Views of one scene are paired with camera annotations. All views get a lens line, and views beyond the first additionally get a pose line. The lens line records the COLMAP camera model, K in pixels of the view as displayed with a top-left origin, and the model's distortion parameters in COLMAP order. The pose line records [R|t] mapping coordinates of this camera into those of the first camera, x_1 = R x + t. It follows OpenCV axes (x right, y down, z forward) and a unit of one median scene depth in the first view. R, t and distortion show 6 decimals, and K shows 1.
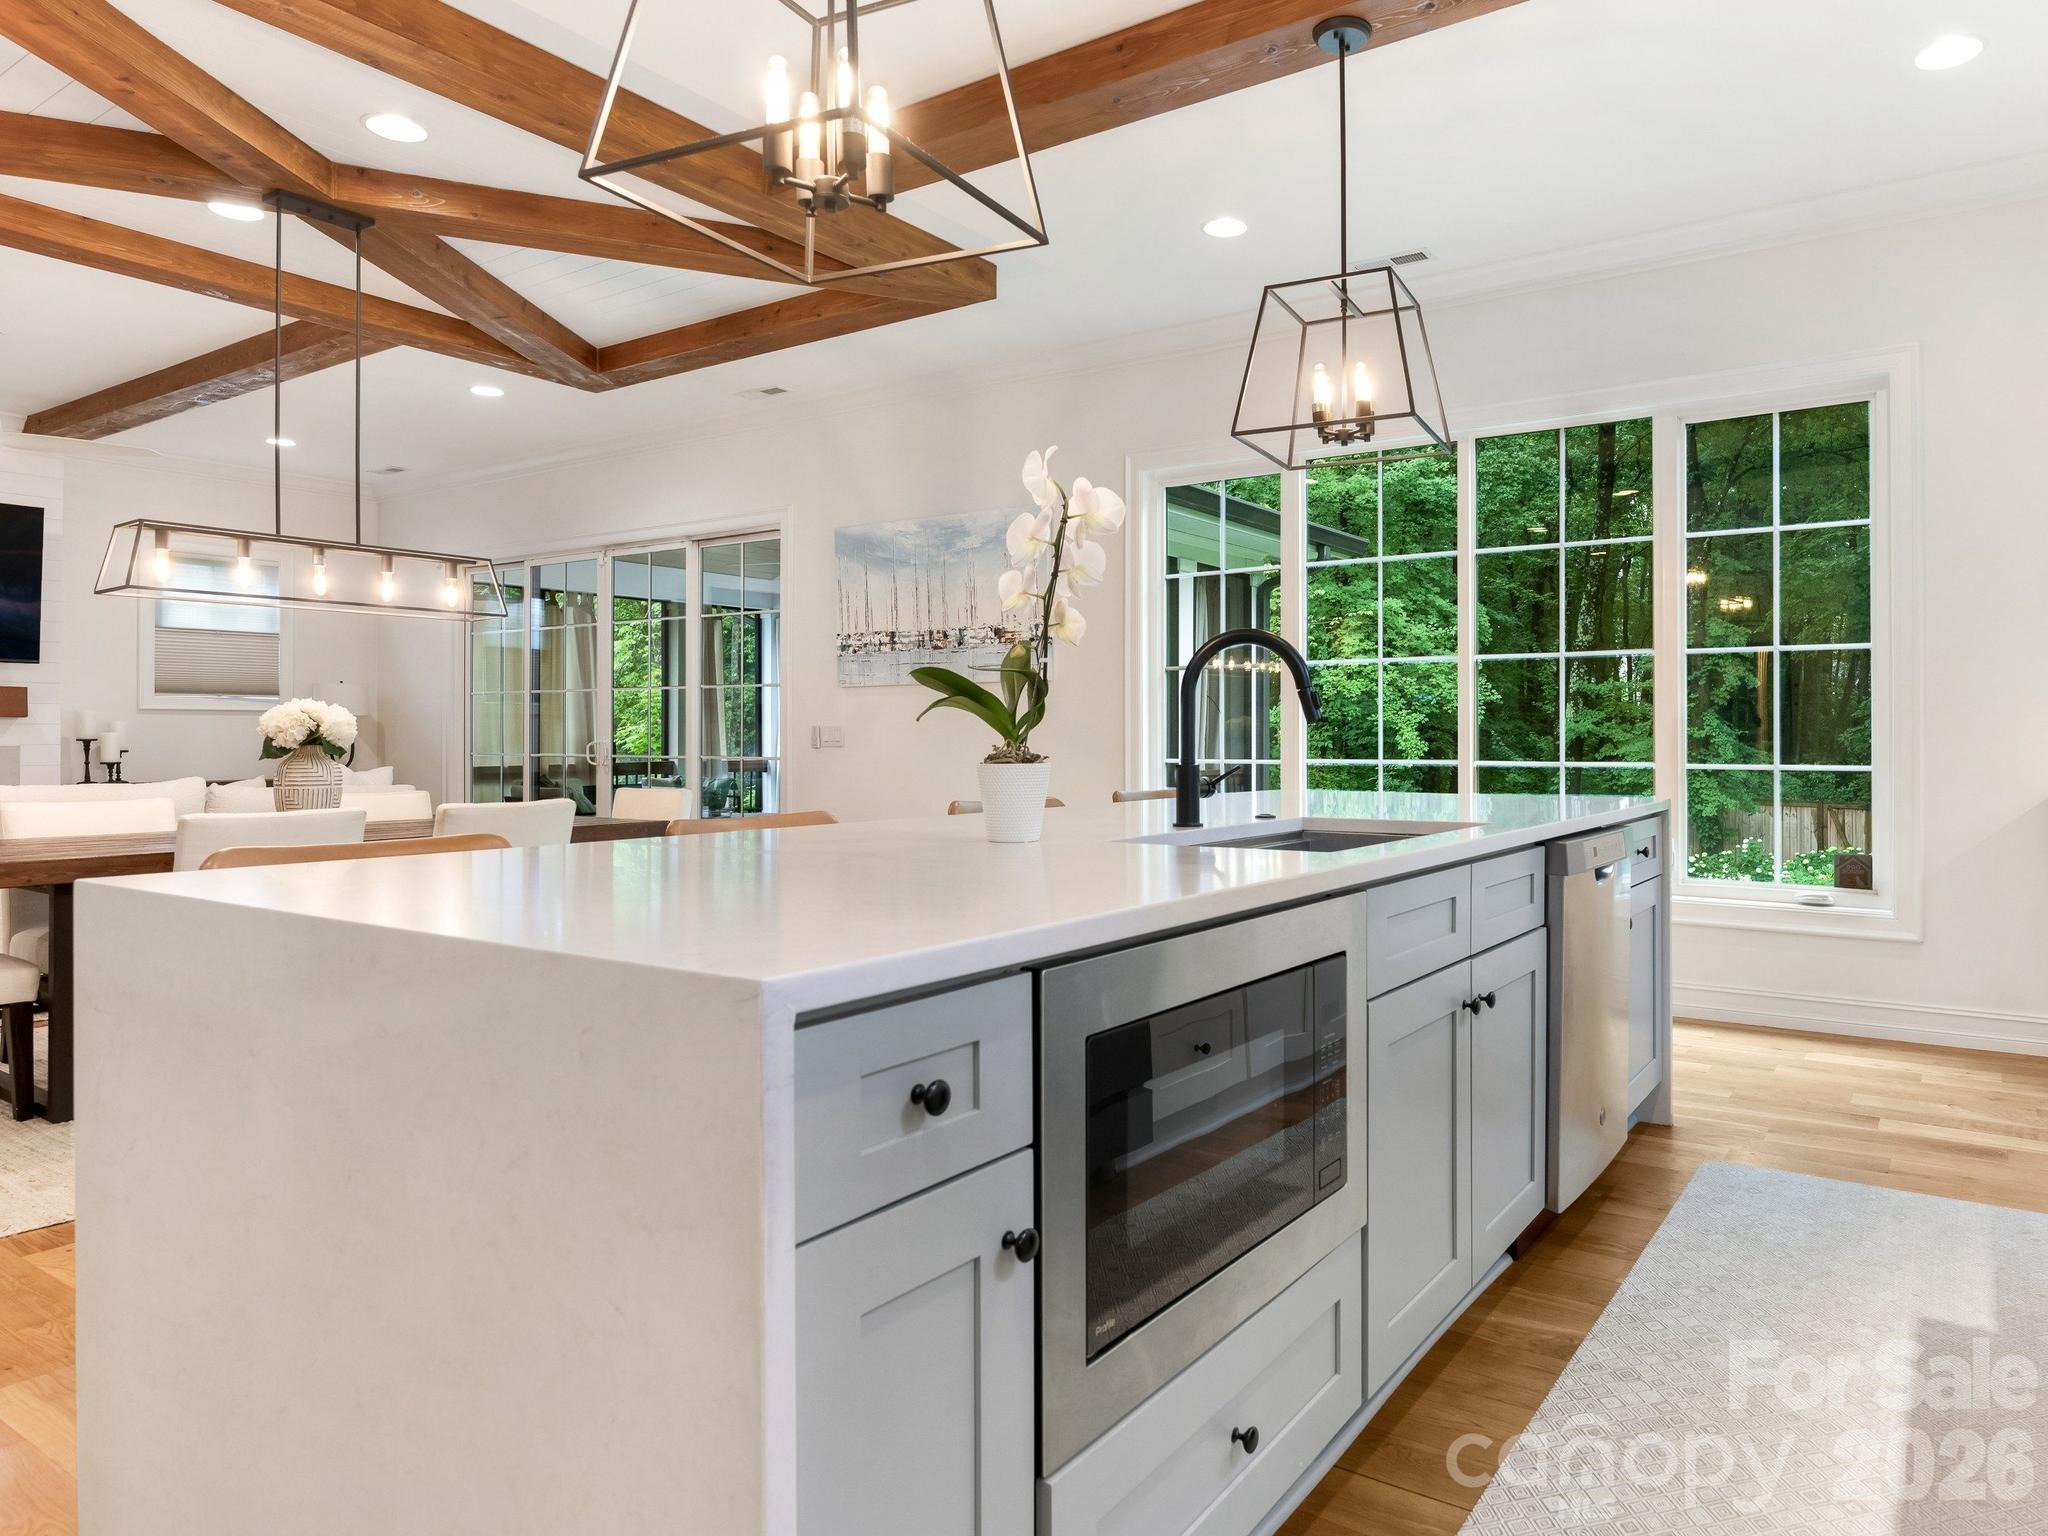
lens RADIAL K [[1257.4, 0, 1179.1], [0, 1257.4, 730.7], [0, 0, 1]] dist [0.004228, -0.006386]
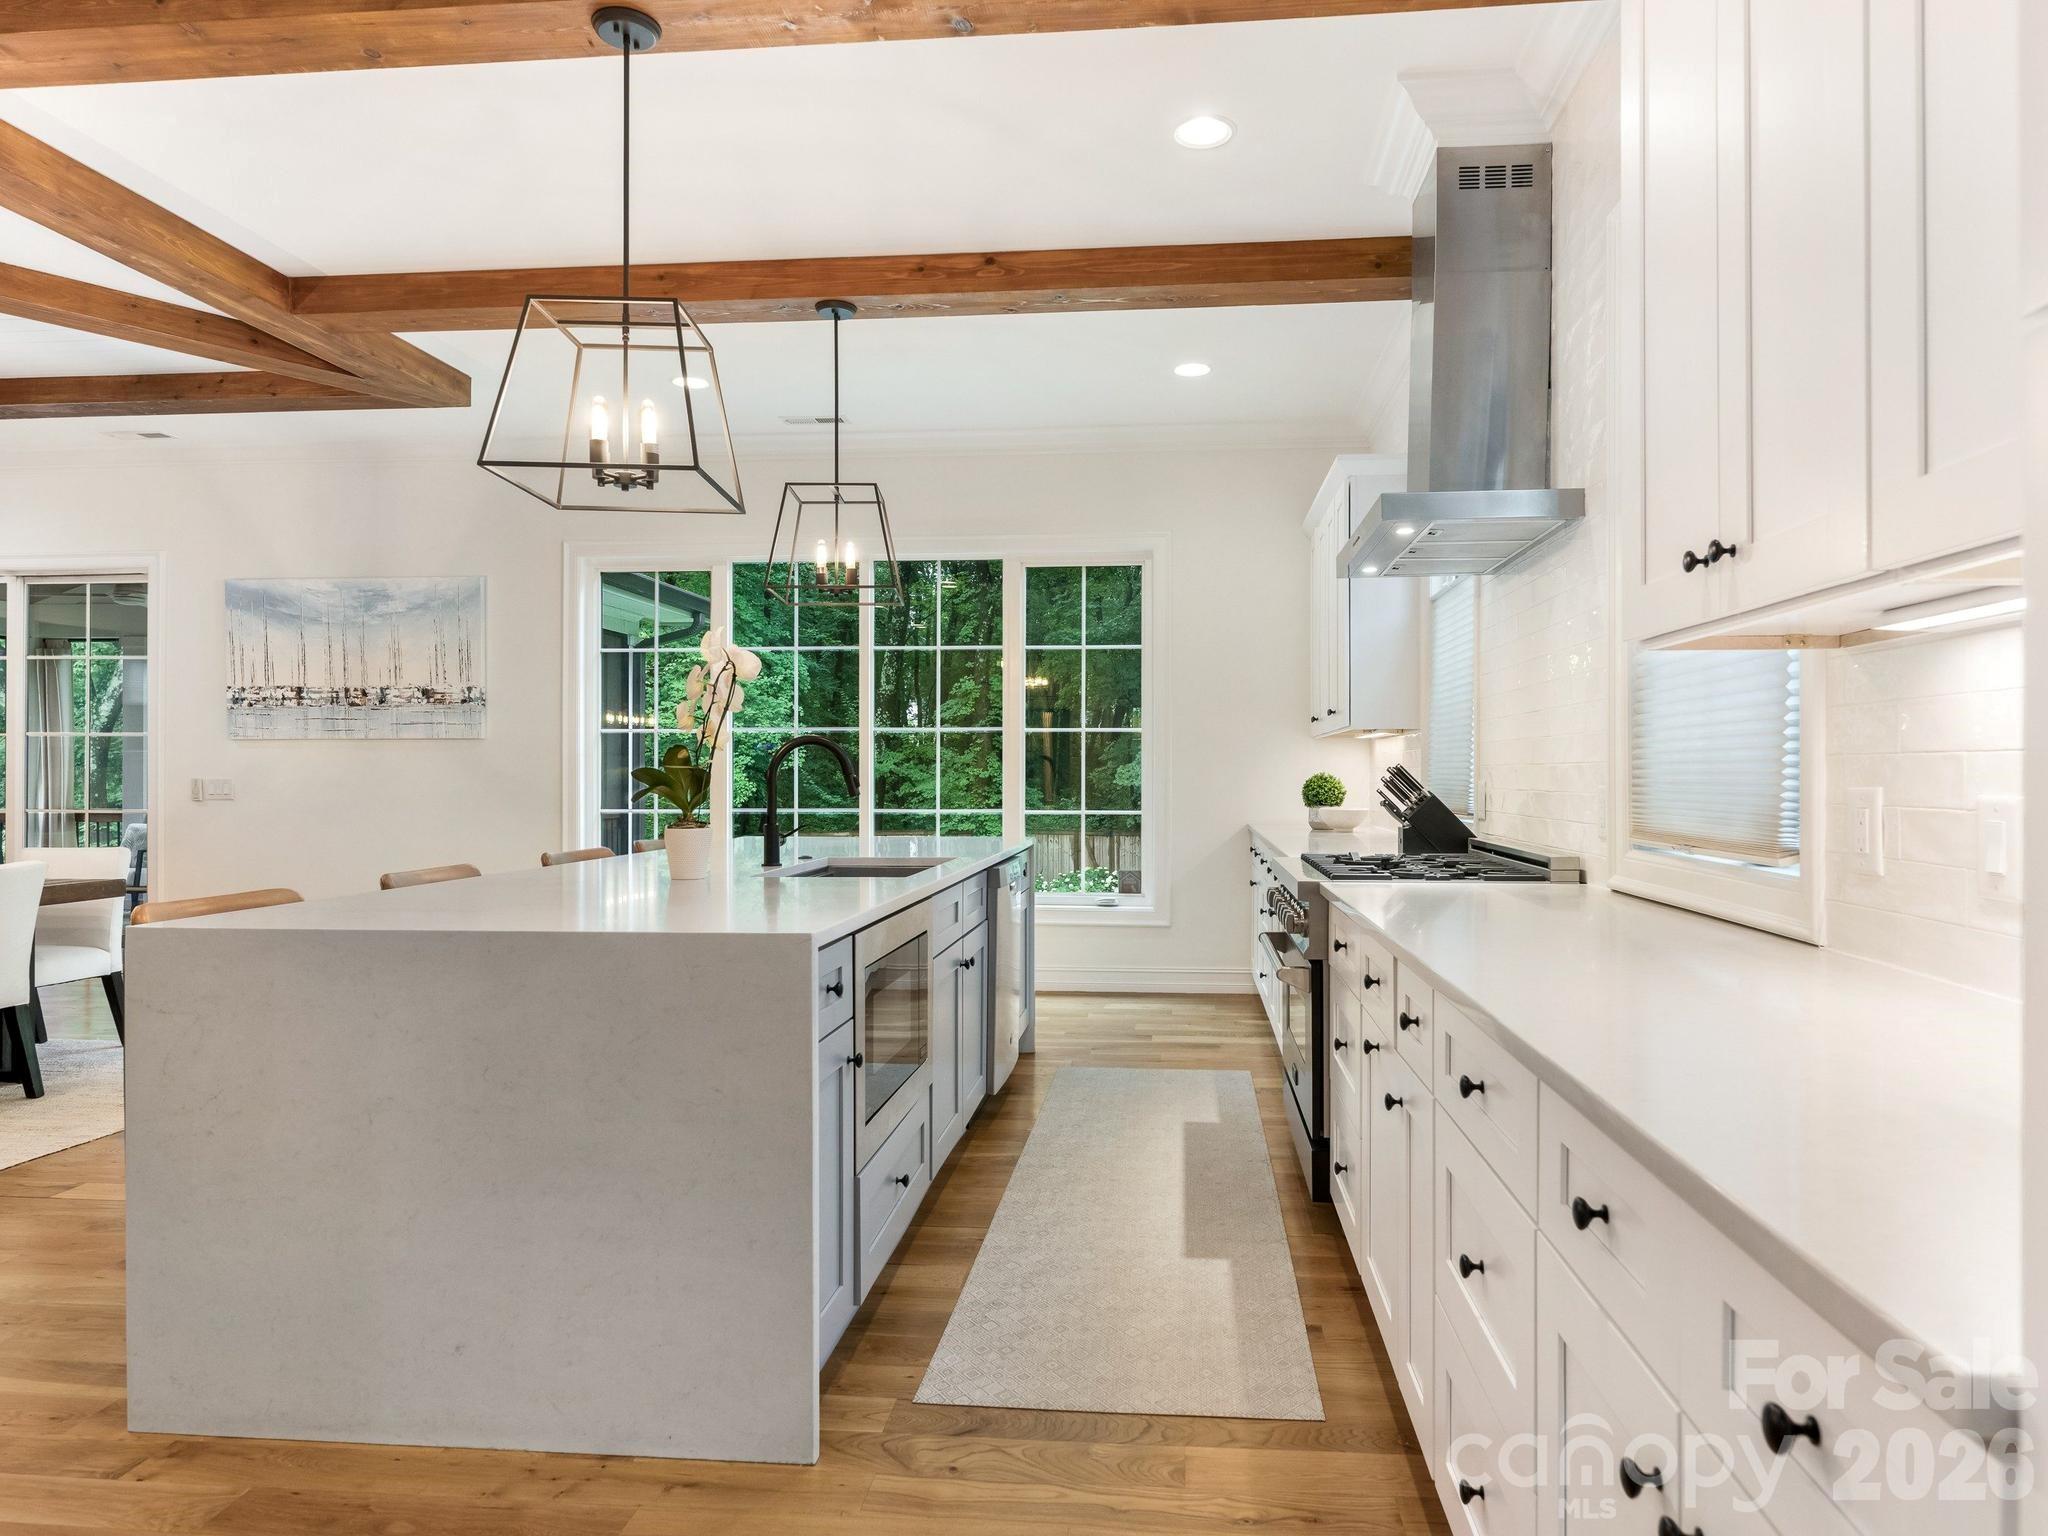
lens RADIAL K [[1257.4, 0, 1073.8], [0, 1257.4, 763.7], [0, 0, 1]] dist [0.004228, -0.006386]
pose [[0.887145, 0.003324, 0.461479, -0.199851], [-0.003194, 0.999994, -0.001062, -0.024695], [-0.461480, -0.000531, 0.887150, -0.273494]]
